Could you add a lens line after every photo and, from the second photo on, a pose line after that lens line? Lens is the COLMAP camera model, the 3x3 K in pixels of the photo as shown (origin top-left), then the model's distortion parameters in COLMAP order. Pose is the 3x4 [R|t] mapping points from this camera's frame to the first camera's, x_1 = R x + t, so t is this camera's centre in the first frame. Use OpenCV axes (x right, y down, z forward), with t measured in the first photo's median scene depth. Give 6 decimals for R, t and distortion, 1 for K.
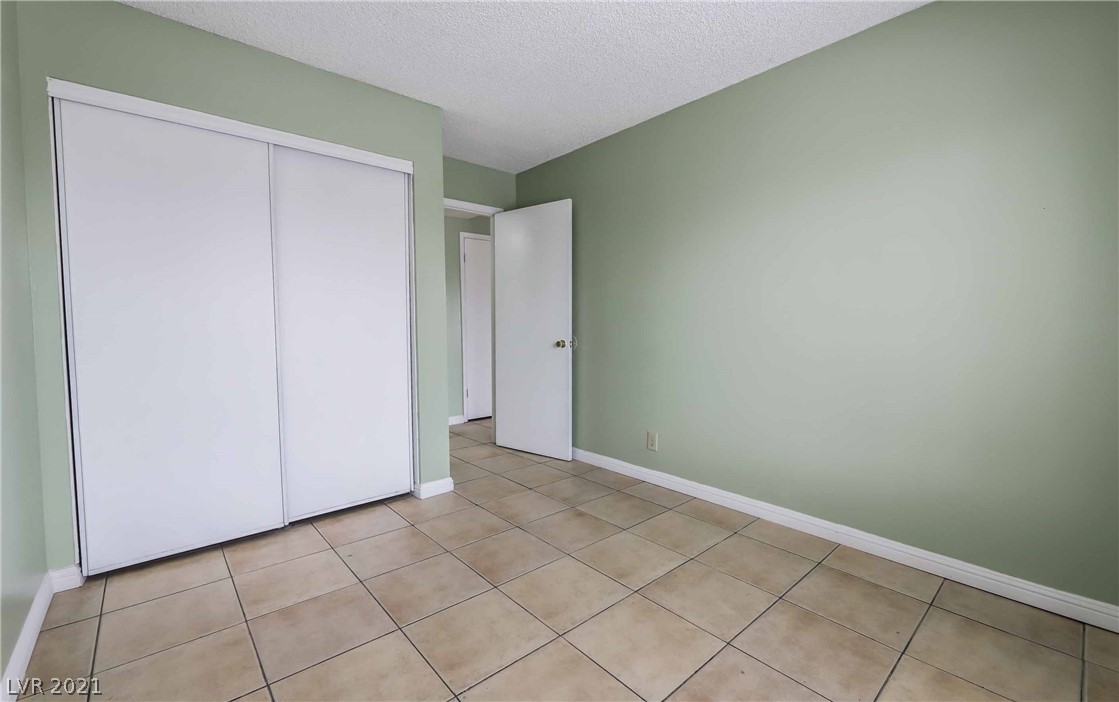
lens RADIAL K [[465.3, 0, 558.7], [0, 465.3, 352.8], [0, 0, 1]] dist [-0.011690, -0.000157]
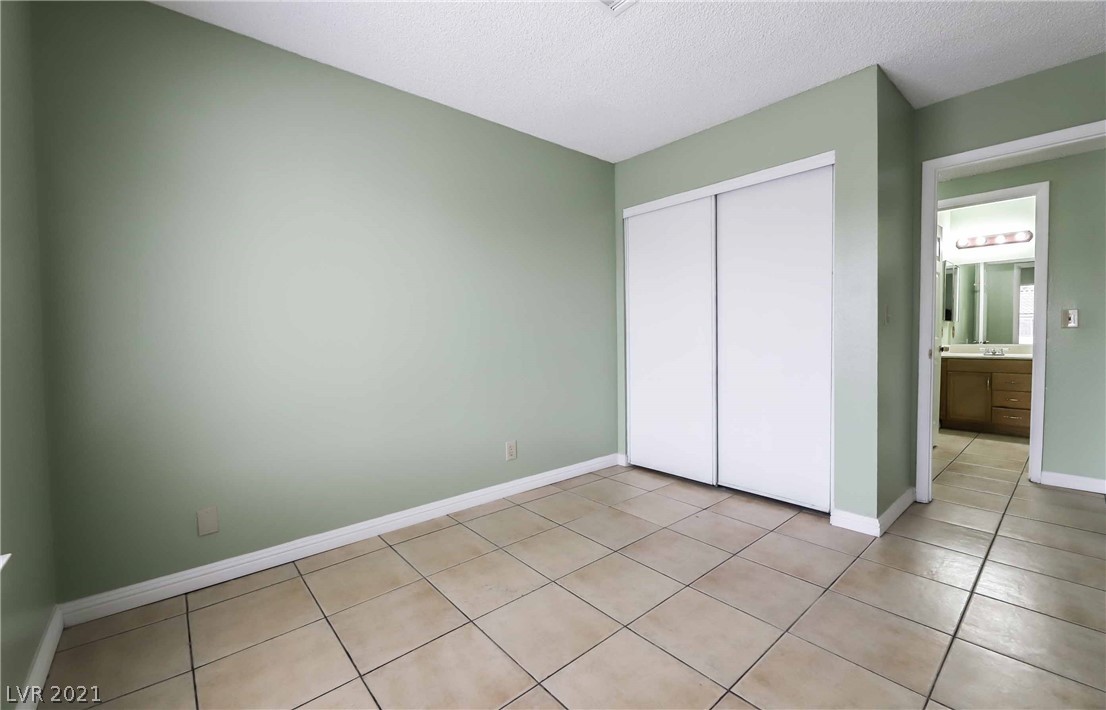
lens RADIAL K [[450.7, 0, 549.9], [0, 450.7, 347.5], [0, 0, 1]] dist [-0.002206, 0.000069]
pose [[-0.012409, 0.030617, -0.999454, 0.739680], [-0.048930, 0.998315, 0.031189, -0.031223], [0.998725, 0.049290, -0.010890, 0.596701]]
